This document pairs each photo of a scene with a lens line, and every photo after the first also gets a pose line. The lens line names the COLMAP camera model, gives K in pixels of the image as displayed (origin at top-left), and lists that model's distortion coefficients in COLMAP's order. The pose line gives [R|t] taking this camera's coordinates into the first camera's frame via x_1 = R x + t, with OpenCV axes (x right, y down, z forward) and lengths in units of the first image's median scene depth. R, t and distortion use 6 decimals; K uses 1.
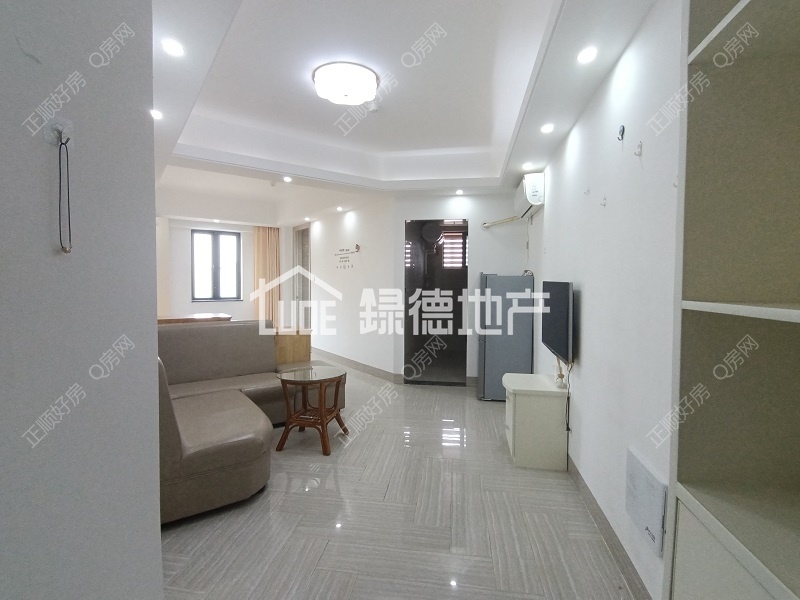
lens RADIAL K [[400.3, 0, 401.0], [0, 400.3, 294.7], [0, 0, 1]] dist [0.031819, -0.022189]
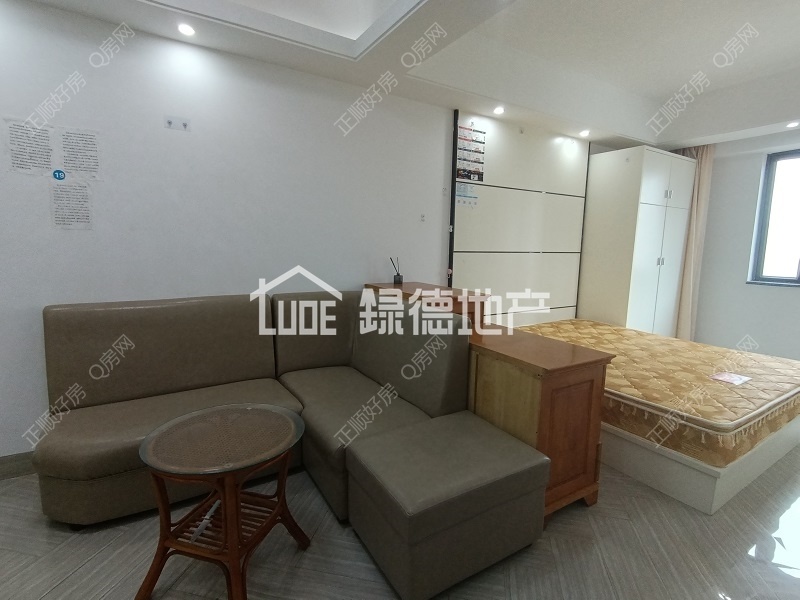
lens RADIAL K [[400.3, 0, 401.0], [0, 400.3, 294.7], [0, 0, 1]] dist [0.031819, -0.022189]
pose [[-0.059829, 0.121752, -0.990756, 0.092709], [-0.052315, 0.990787, 0.124915, -0.012656], [0.996837, 0.059305, -0.052908, 0.550728]]
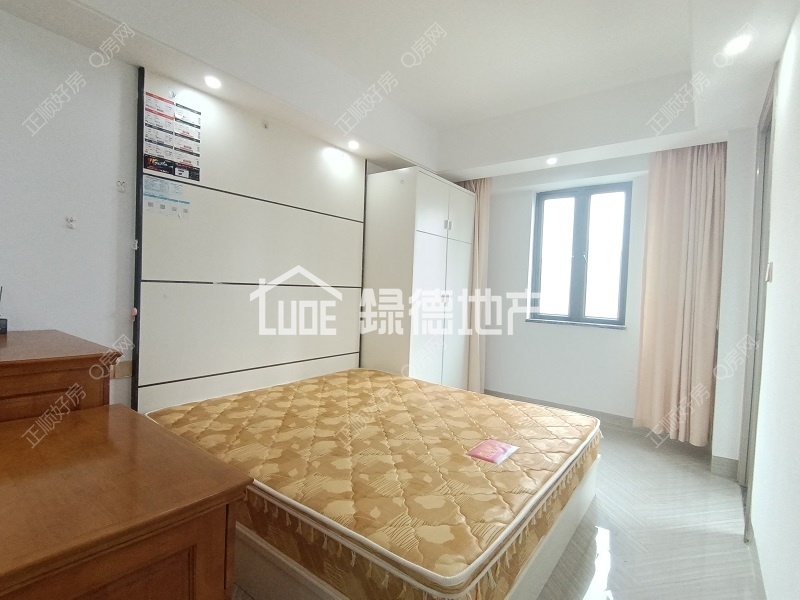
lens RADIAL K [[400.3, 0, 401.0], [0, 400.3, 294.7], [0, 0, 1]] dist [0.031819, -0.022189]
pose [[0.296009, 0.022725, -0.954915, -0.037844], [-0.064480, 0.997912, 0.003761, -0.010022], [0.953006, 0.060459, 0.296856, 0.684077]]
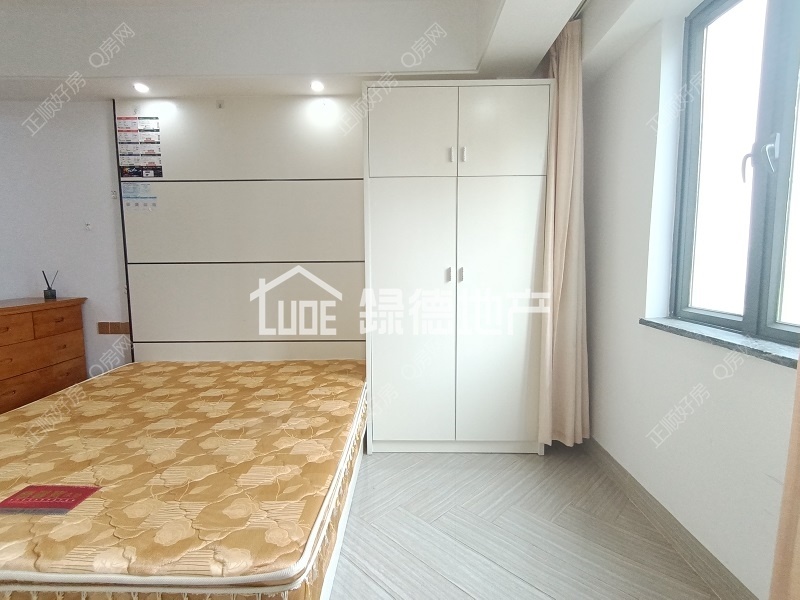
lens RADIAL K [[400.3, 0, 401.0], [0, 400.3, 294.7], [0, 0, 1]] dist [0.031819, -0.022189]
pose [[-0.598499, 0.063983, -0.798564, -0.230896], [-0.021447, 0.995169, 0.095810, -0.020751], [0.800836, 0.074469, -0.594235, 1.056043]]
